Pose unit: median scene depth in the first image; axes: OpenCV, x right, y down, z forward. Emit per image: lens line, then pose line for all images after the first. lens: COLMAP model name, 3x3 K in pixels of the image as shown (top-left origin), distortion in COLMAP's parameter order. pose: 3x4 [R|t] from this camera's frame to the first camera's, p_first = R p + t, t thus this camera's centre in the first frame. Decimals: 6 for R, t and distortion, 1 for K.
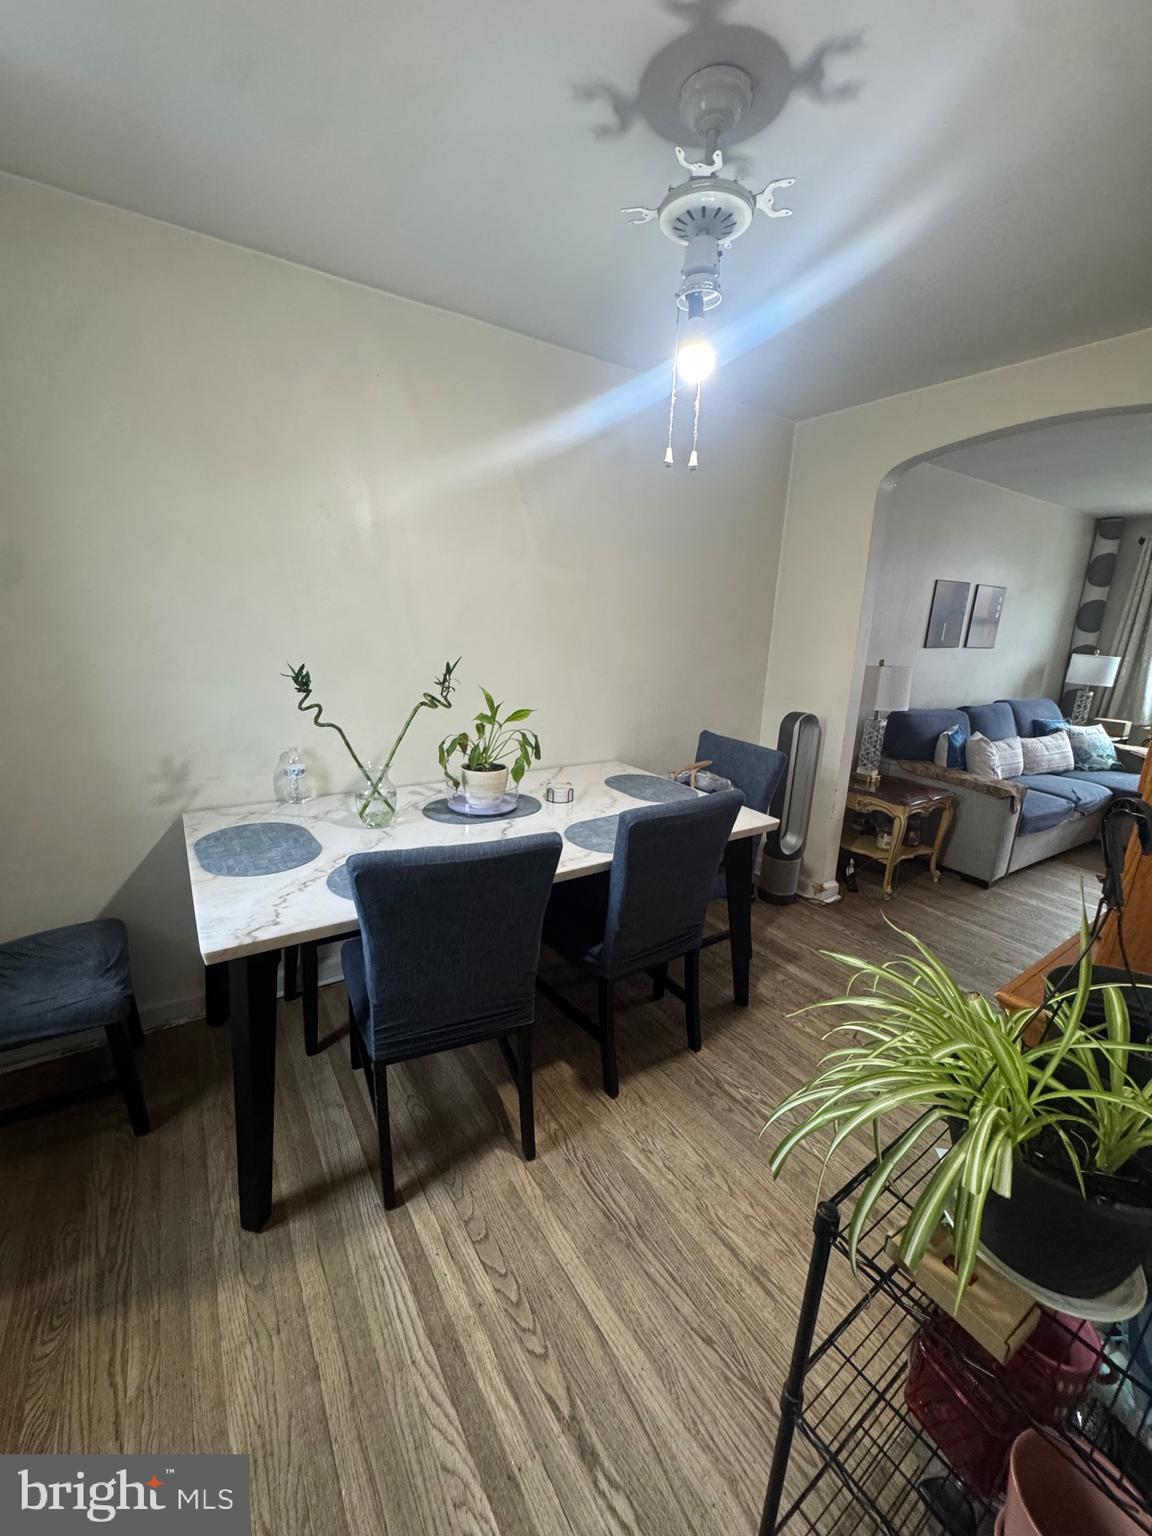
lens RADIAL K [[613.2, 0, 578.8], [0, 613.2, 765.6], [0, 0, 1]] dist [-0.005571, 0.000957]
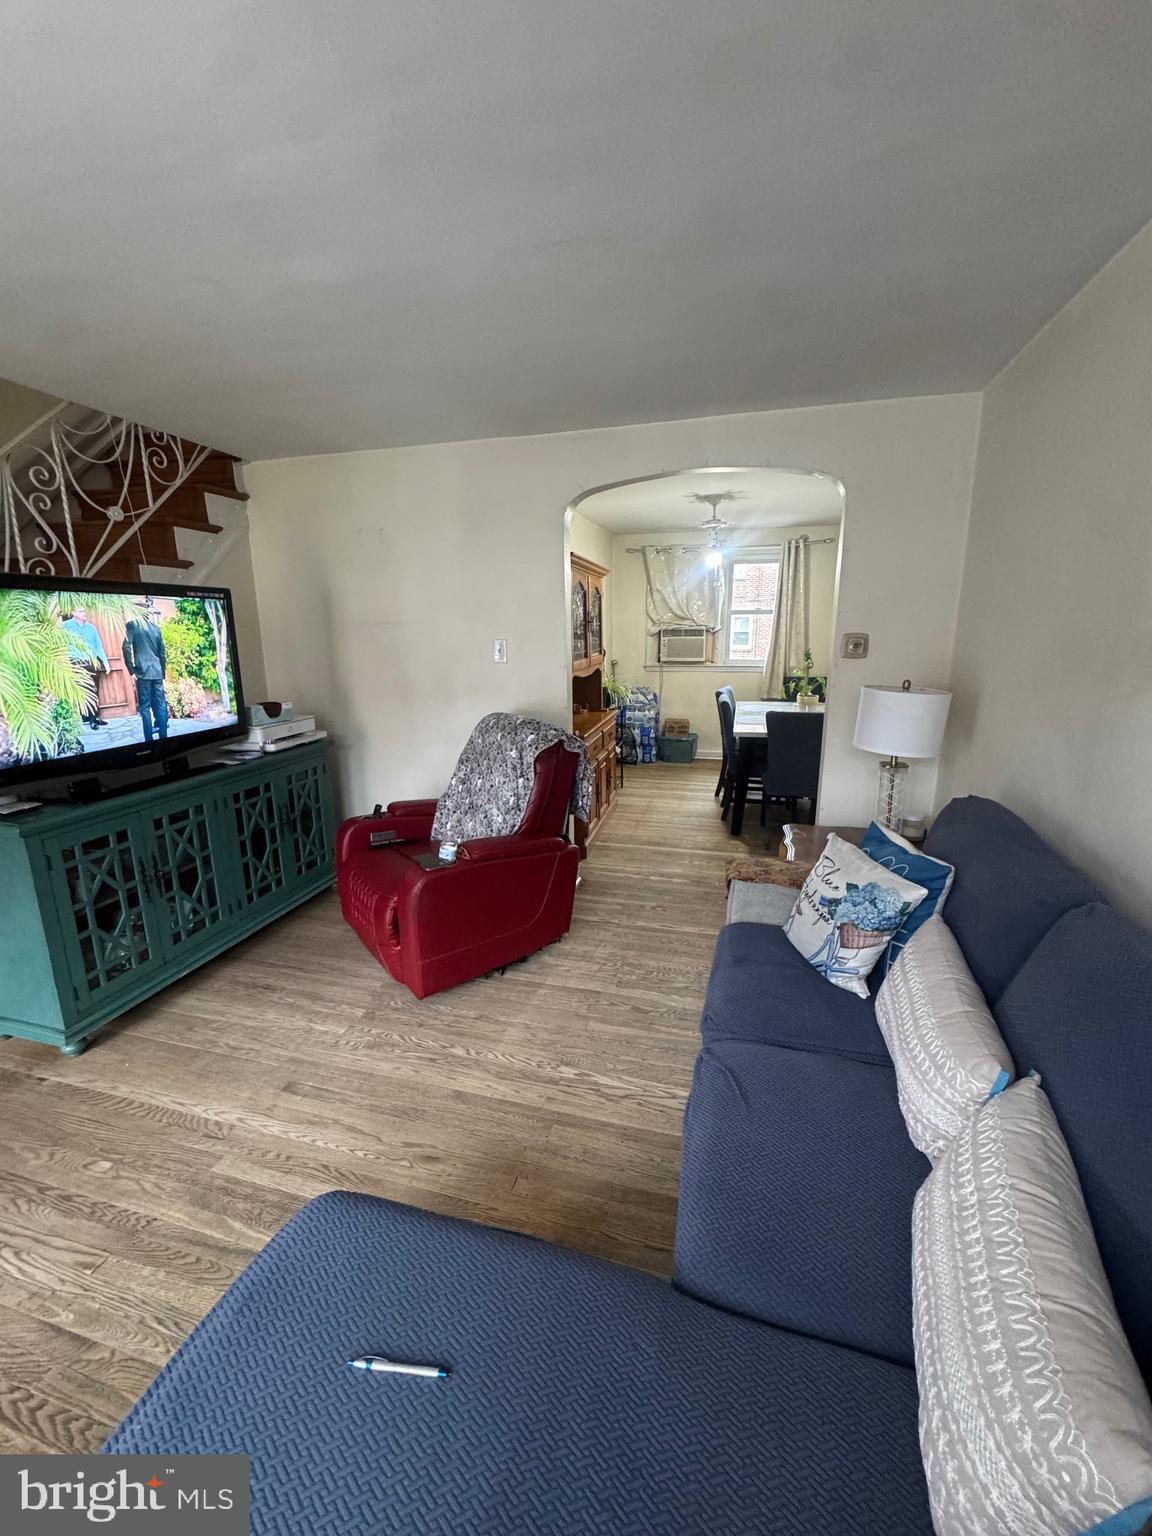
lens RADIAL K [[613.2, 0, 577.5], [0, 613.2, 768.3], [0, 0, 1]] dist [-0.005571, 0.000957]
pose [[-0.748332, 0.115239, -0.653238, 2.661997], [-0.181017, 0.911937, 0.368245, -0.578977], [0.638147, 0.393816, -0.661571, 2.707521]]
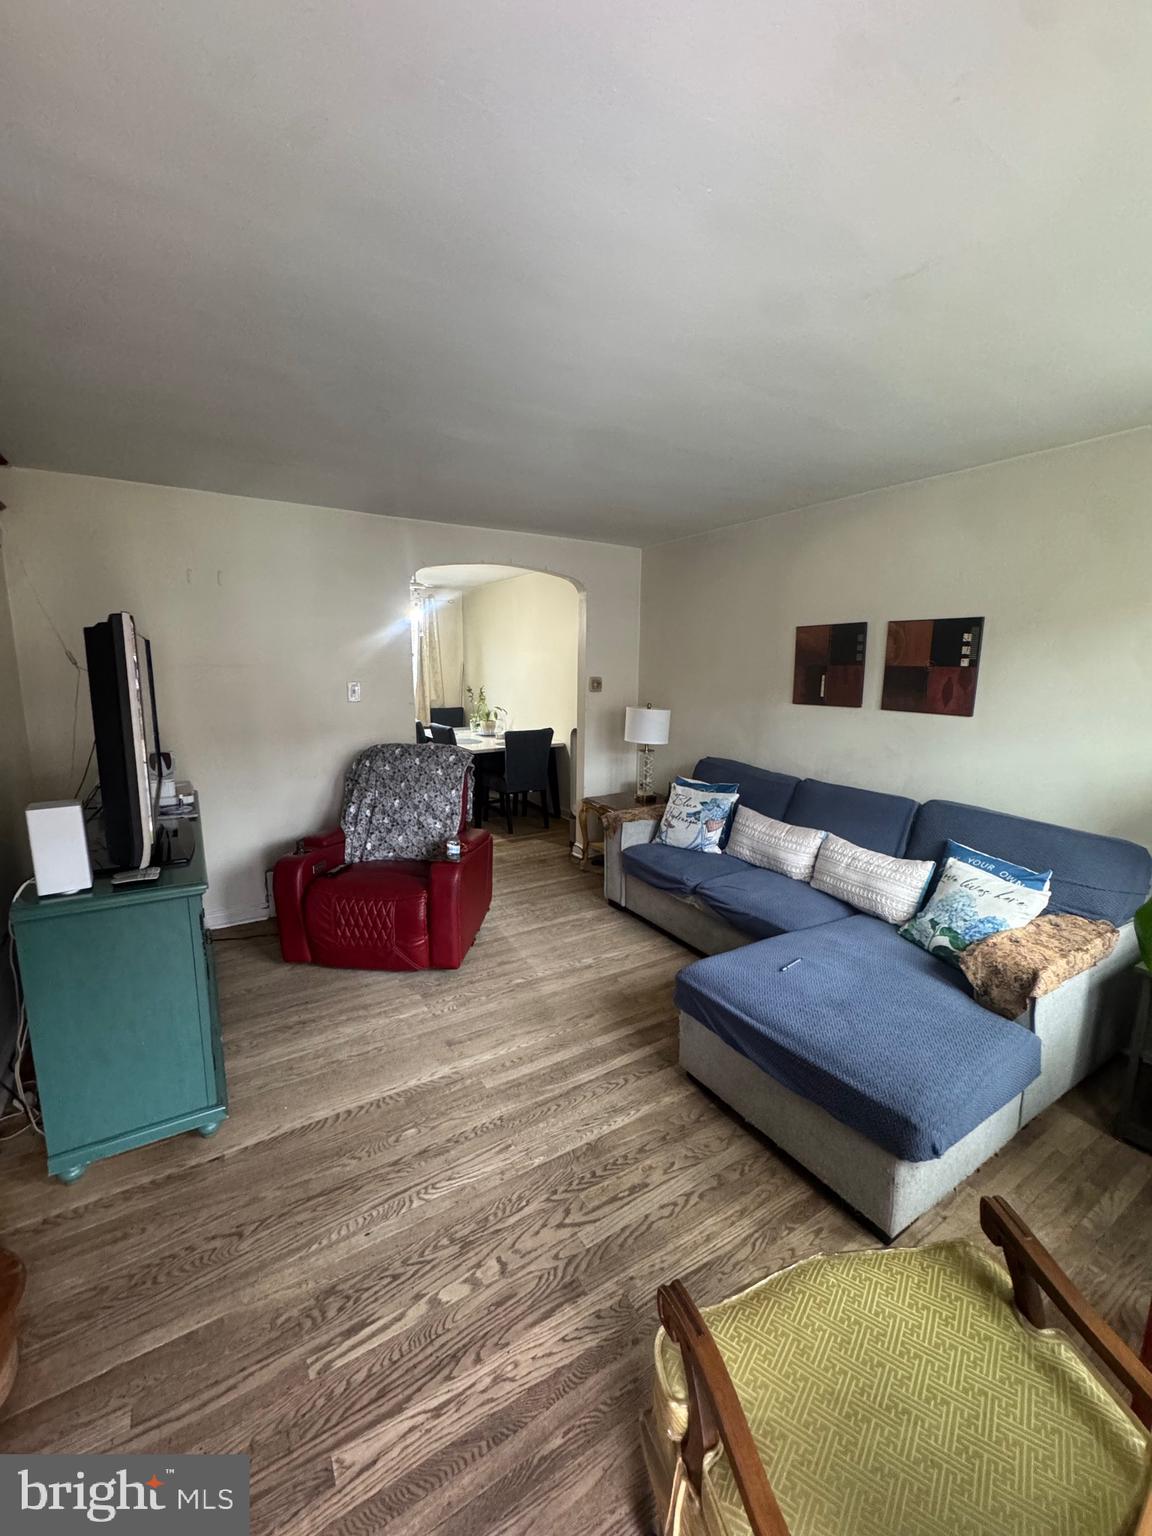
lens RADIAL K [[613.2, 0, 575.9], [0, 613.2, 766.2], [0, 0, 1]] dist [-0.005571, 0.000957]
pose [[-0.020342, 0.125958, -0.991827, 3.800869], [-0.252130, 0.959323, 0.127001, -0.368406], [0.967480, 0.252652, 0.012243, 1.875327]]
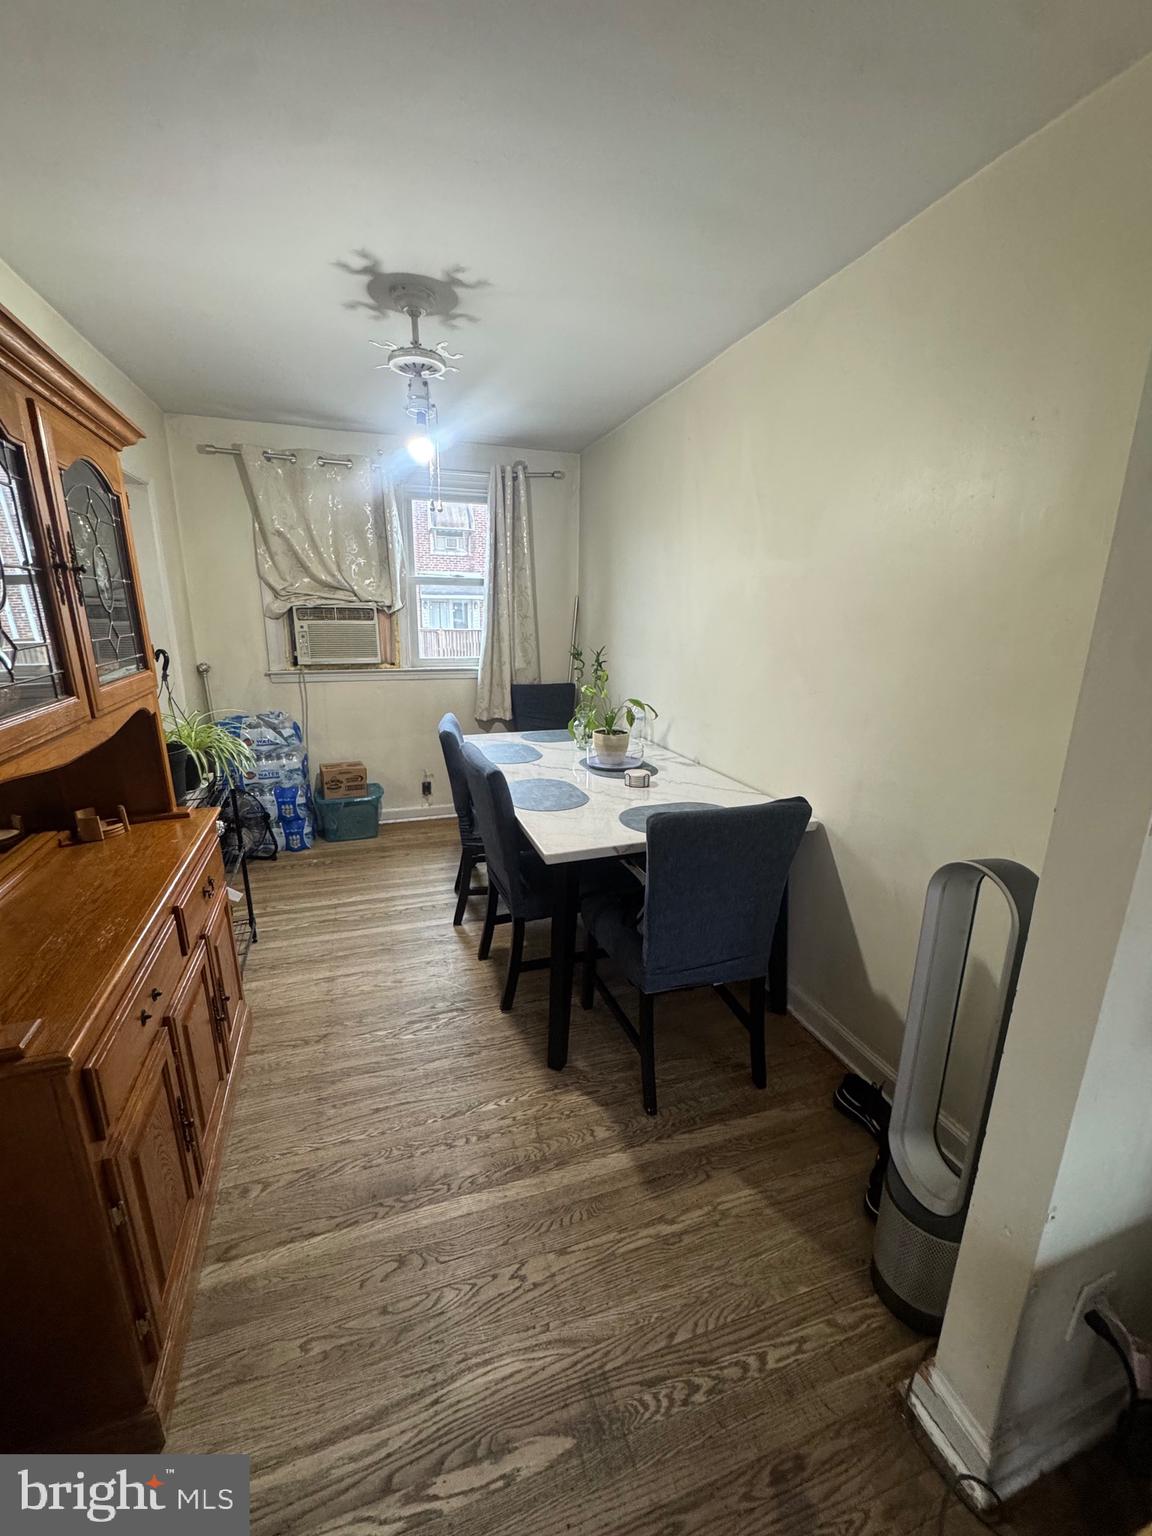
lens RADIAL K [[613.2, 0, 575.9], [0, 613.2, 768.9], [0, 0, 1]] dist [-0.005571, 0.000957]
pose [[-0.255745, 0.196915, -0.946477, 1.424139], [-0.255884, 0.930330, 0.262698, -0.317562], [0.932265, 0.309372, -0.187540, 1.549067]]
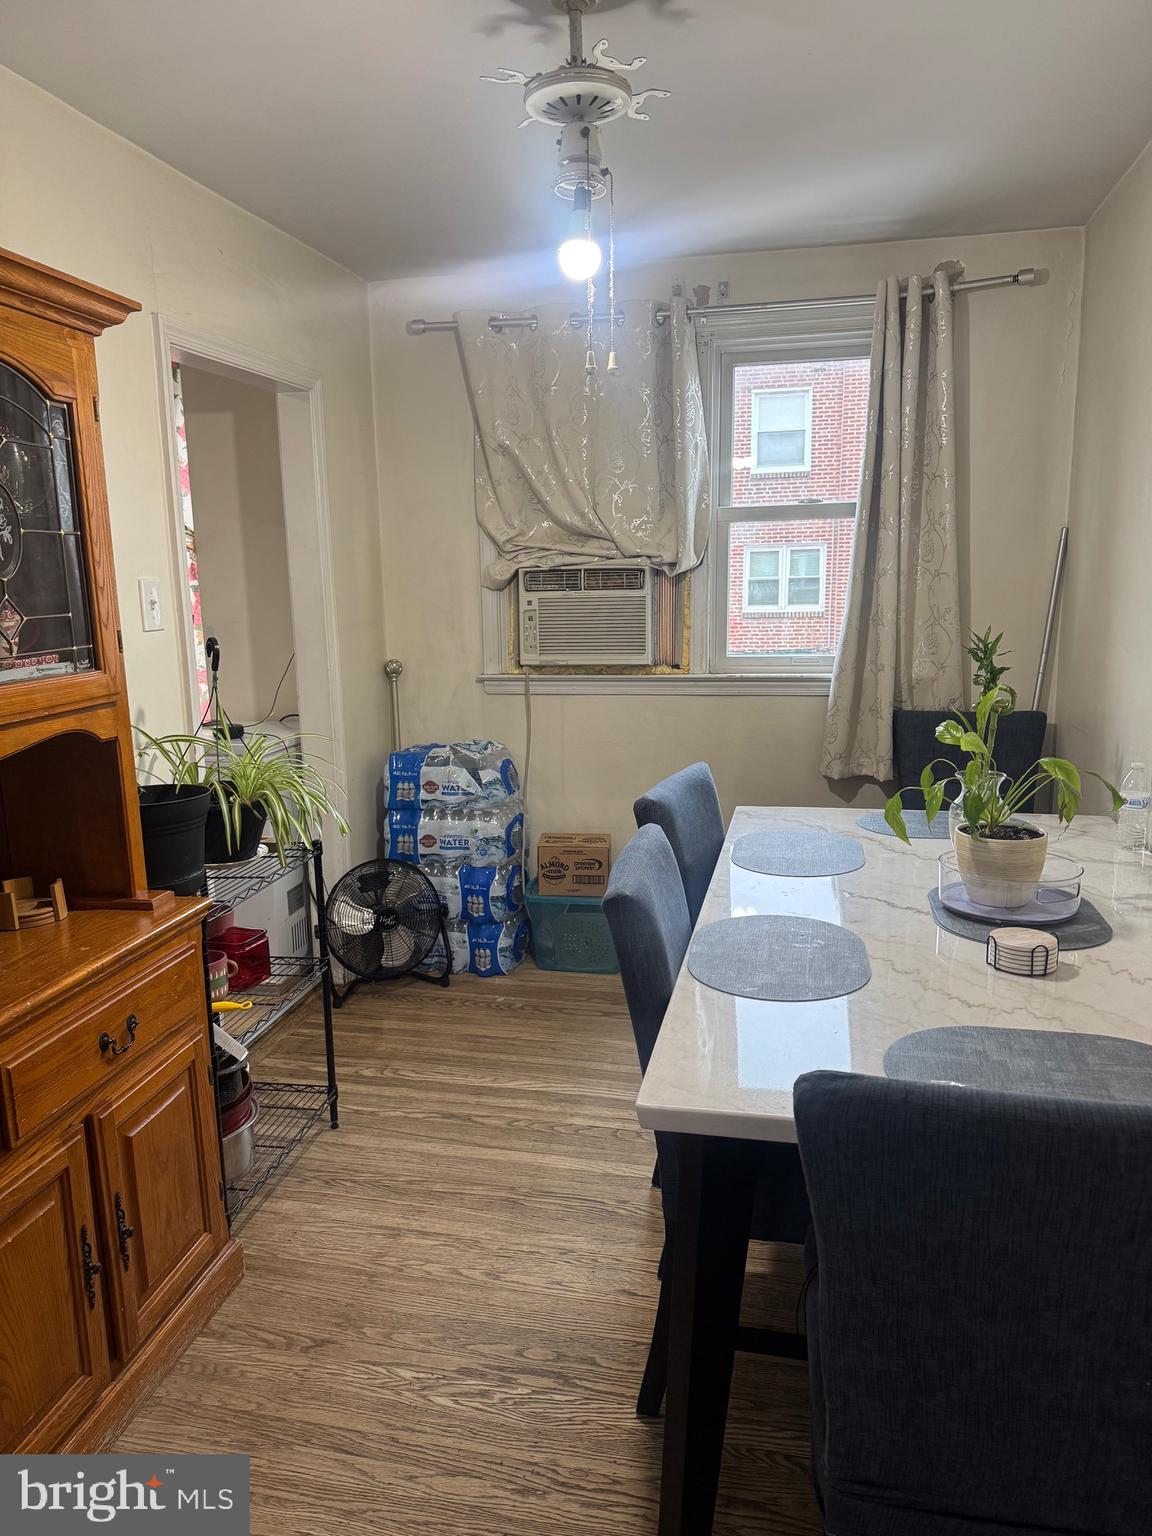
lens RADIAL K [[1072.6, 0, 572.2], [0, 1072.6, 769.3], [0, 0, 1]] dist [0.087000, -0.112876]
pose [[-0.722939, 0.094209, -0.684459, 1.028203], [-0.179532, 0.931016, 0.317770, -0.379120], [0.667179, 0.352610, -0.656154, 1.768644]]
